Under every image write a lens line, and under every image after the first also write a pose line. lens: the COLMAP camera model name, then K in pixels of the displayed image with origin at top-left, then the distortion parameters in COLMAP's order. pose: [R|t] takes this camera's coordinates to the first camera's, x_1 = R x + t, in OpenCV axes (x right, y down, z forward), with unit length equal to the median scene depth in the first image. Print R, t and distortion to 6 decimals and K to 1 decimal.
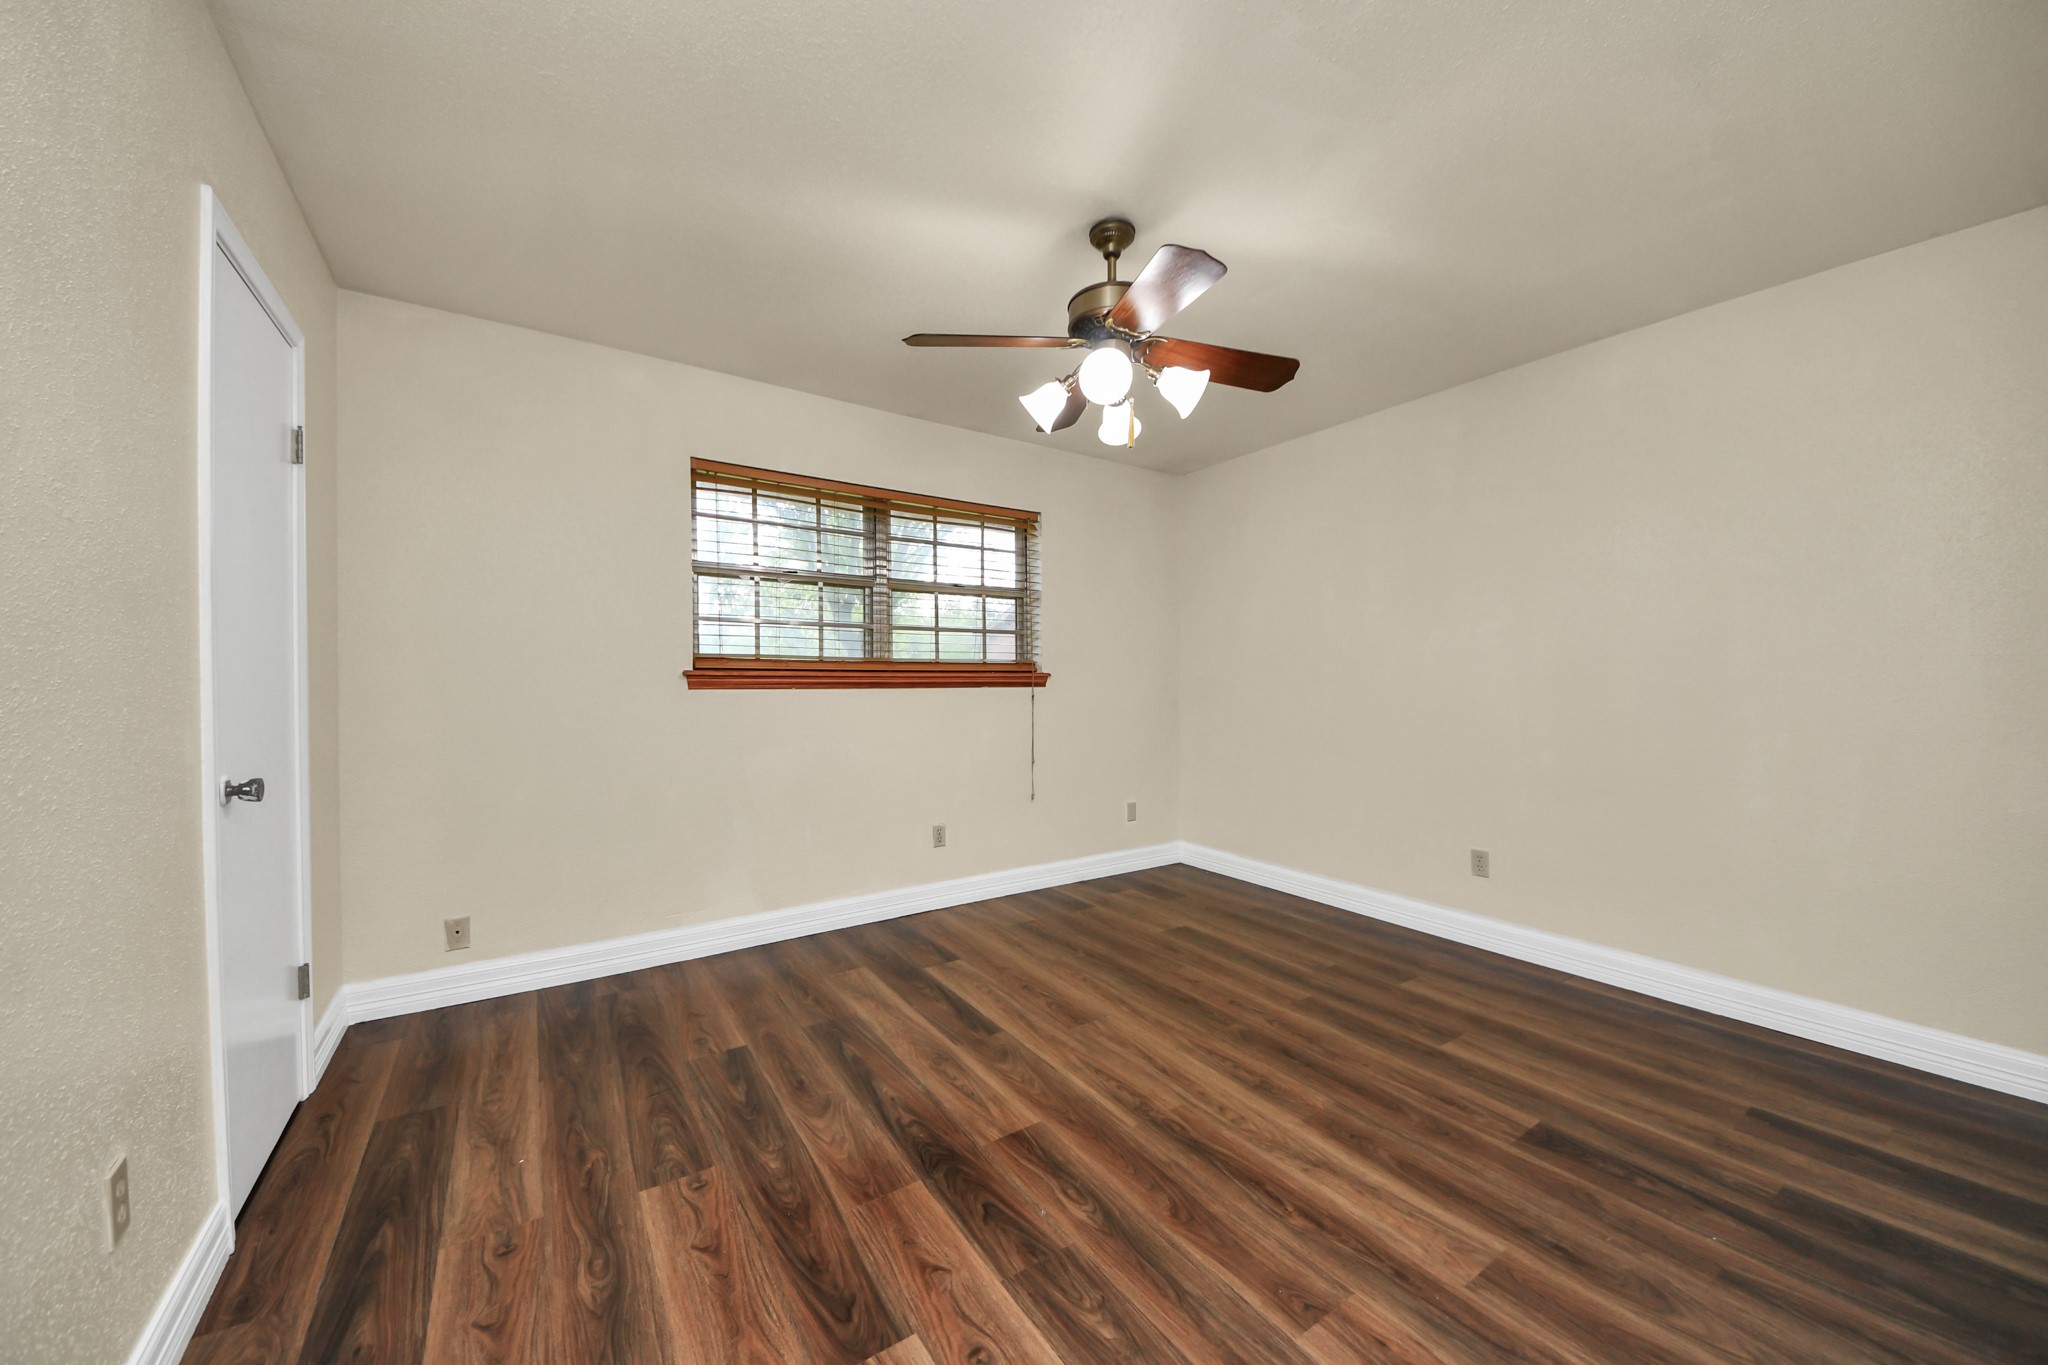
lens RADIAL K [[730.4, 0, 1015.9], [0, 730.4, 684.7], [0, 0, 1]] dist [0.013785, -0.010606]
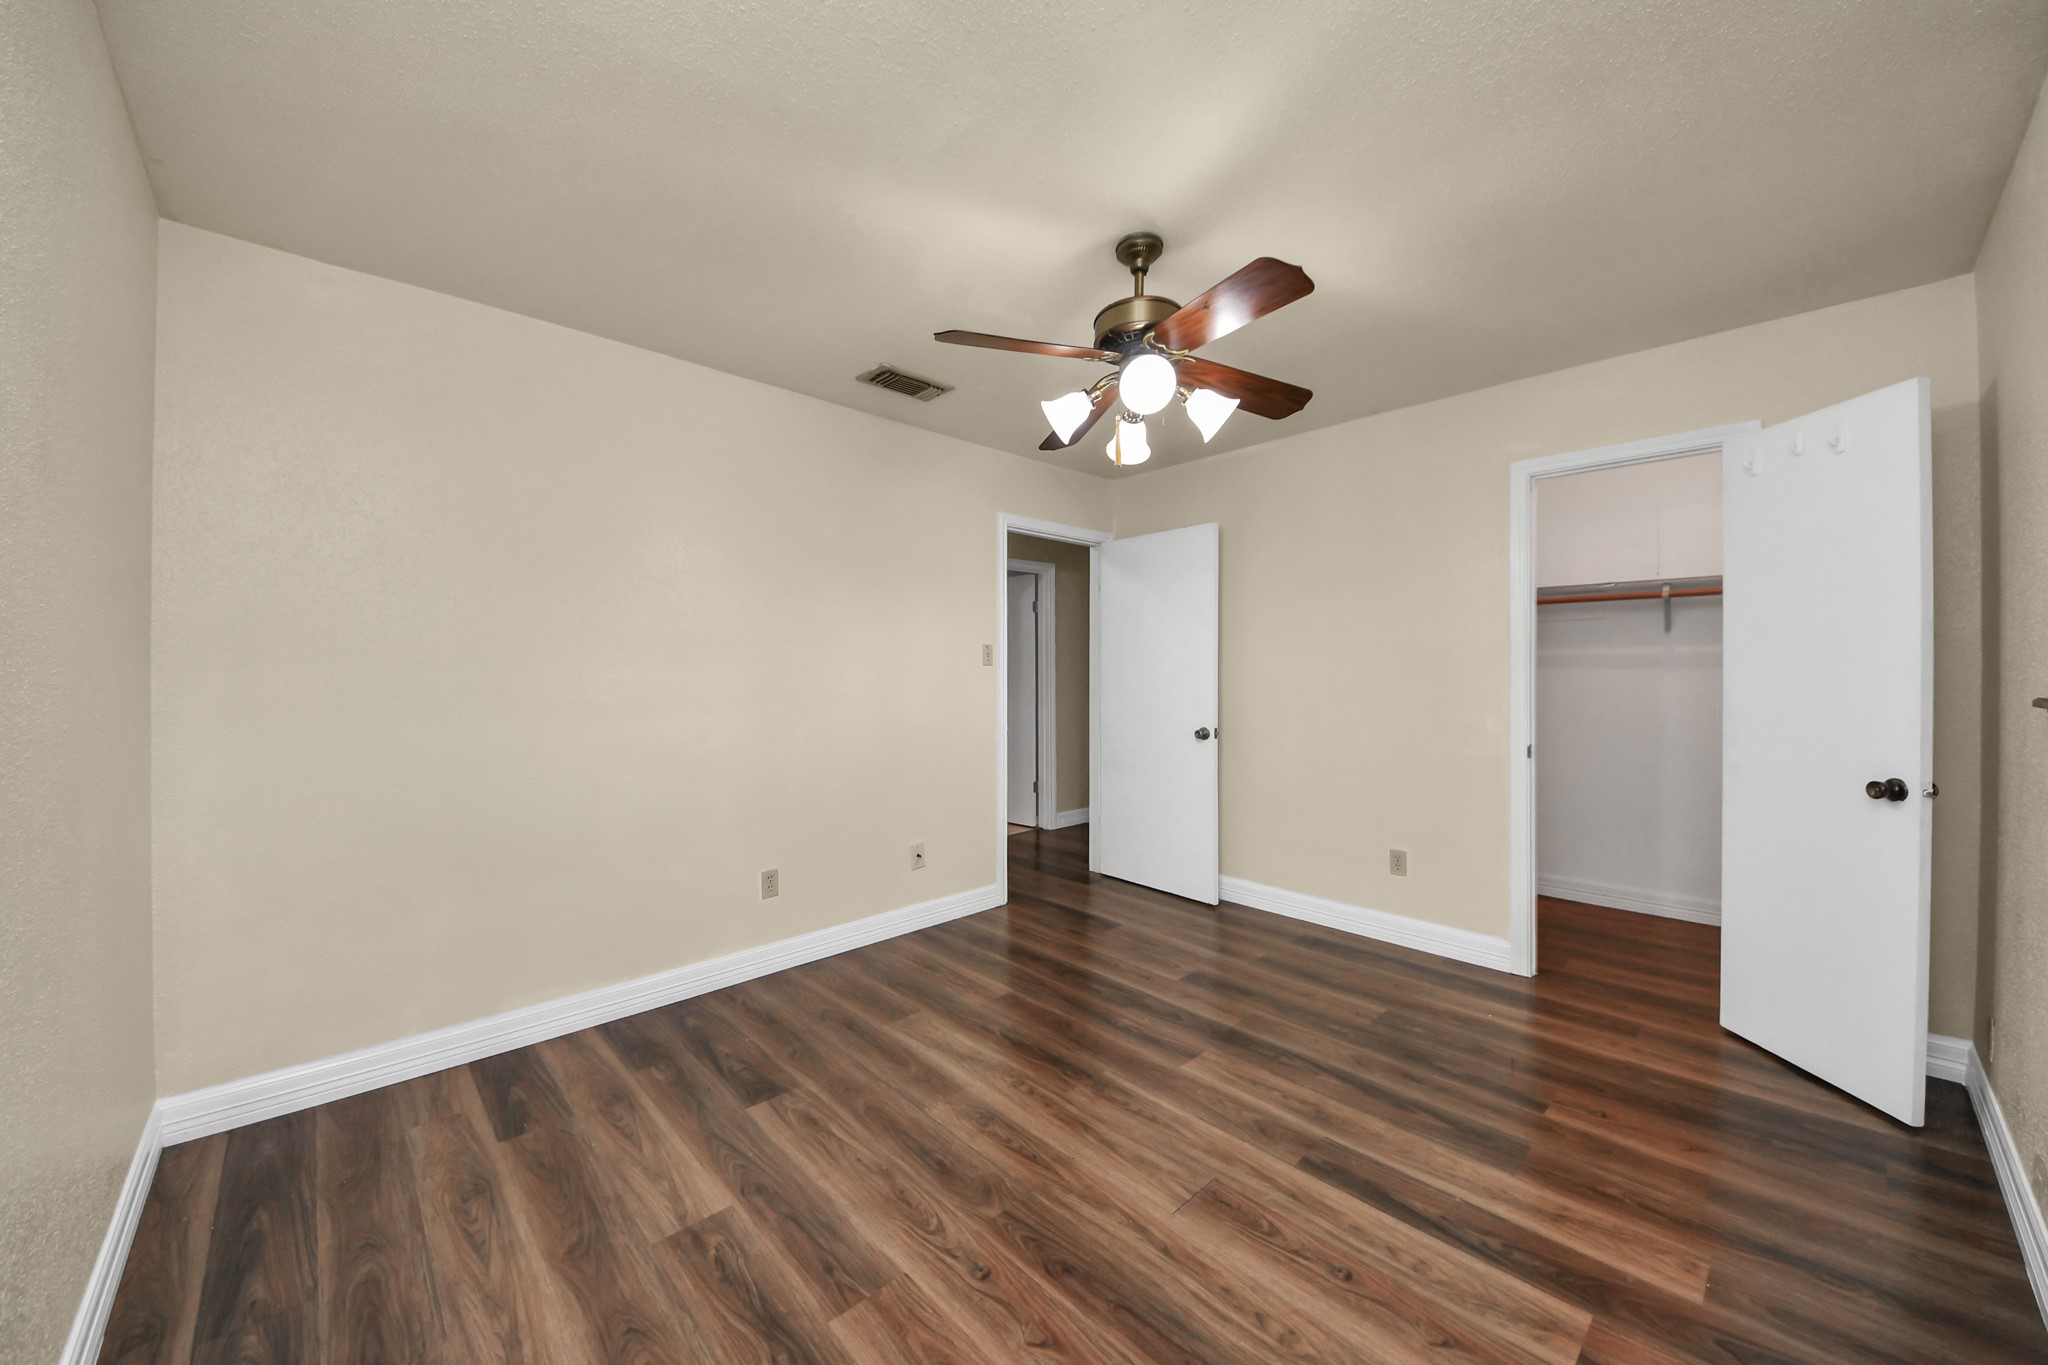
lens RADIAL K [[730.4, 0, 1015.9], [0, 730.4, 684.7], [0, 0, 1]] dist [0.013785, -0.010606]
pose [[-0.985463, 0.003844, -0.169845, 0.466568], [-0.000571, 0.999663, 0.025942, -0.061616], [0.169887, 0.025662, -0.985129, 1.975386]]
